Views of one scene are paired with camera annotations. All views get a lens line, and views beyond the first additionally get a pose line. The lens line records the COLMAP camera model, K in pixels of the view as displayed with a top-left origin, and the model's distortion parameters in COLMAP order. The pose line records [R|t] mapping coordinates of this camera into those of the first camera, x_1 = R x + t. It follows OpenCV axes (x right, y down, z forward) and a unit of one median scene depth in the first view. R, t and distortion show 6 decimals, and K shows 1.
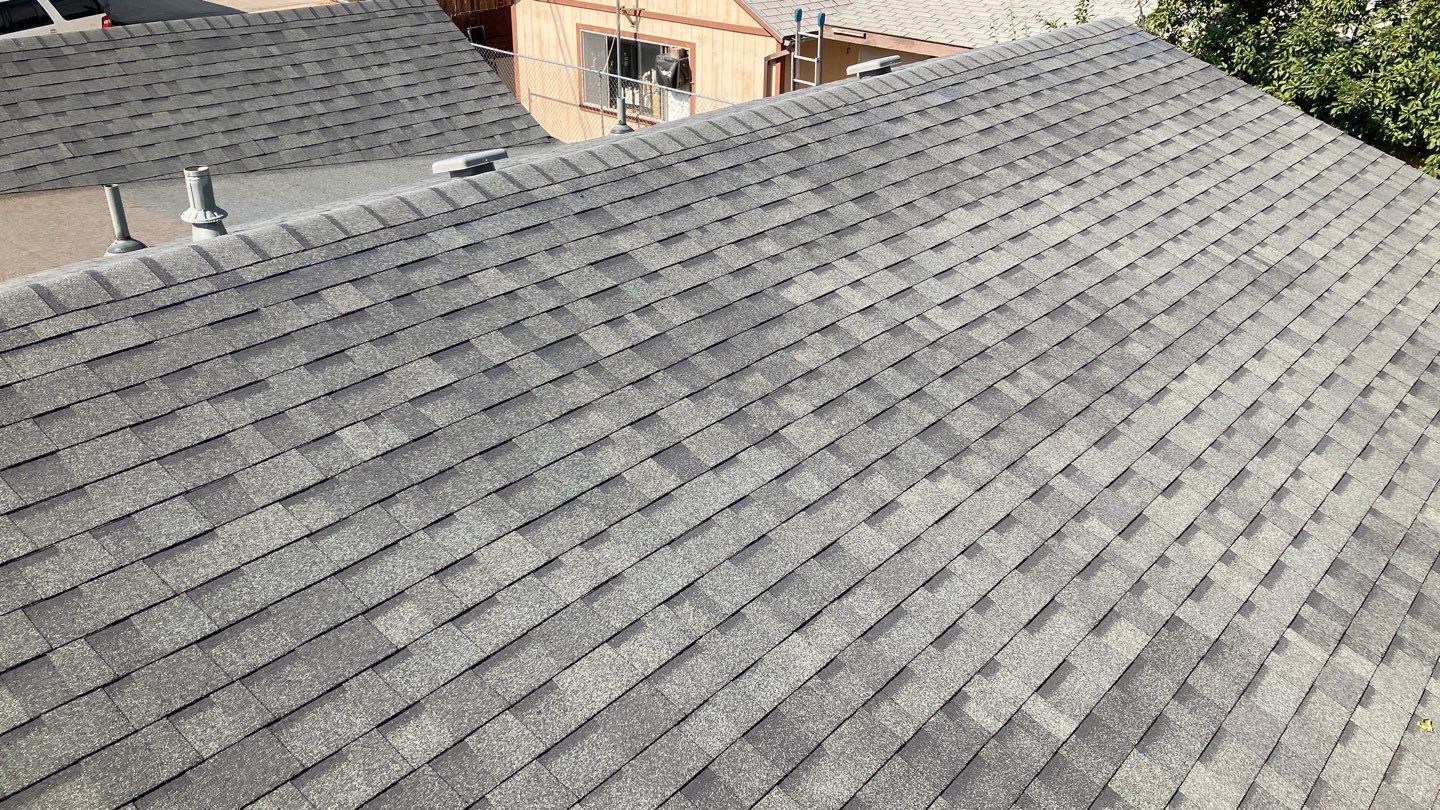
lens RADIAL K [[1120.9, 0, 720.0], [0, 1120.9, 405.0], [0, 0, 1]] dist [0.036206, -0.004157]
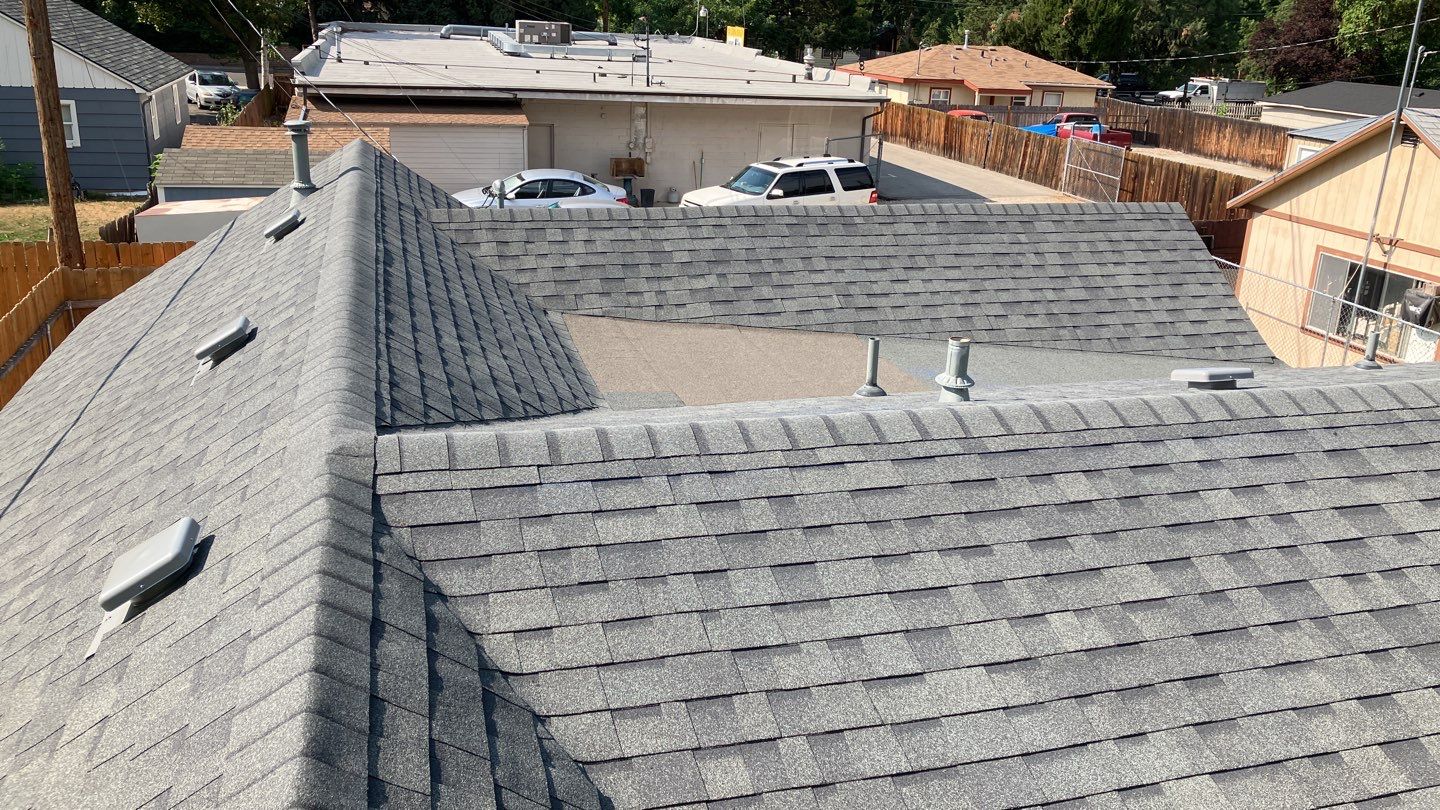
lens RADIAL K [[1120.9, 0, 720.0], [0, 1120.9, 405.0], [0, 0, 1]] dist [0.036206, -0.004157]
pose [[0.852370, 0.202233, -0.482253, -0.120778], [-0.271735, 0.959202, -0.078044, 0.001716], [0.446795, 0.197567, 0.872549, -0.047909]]
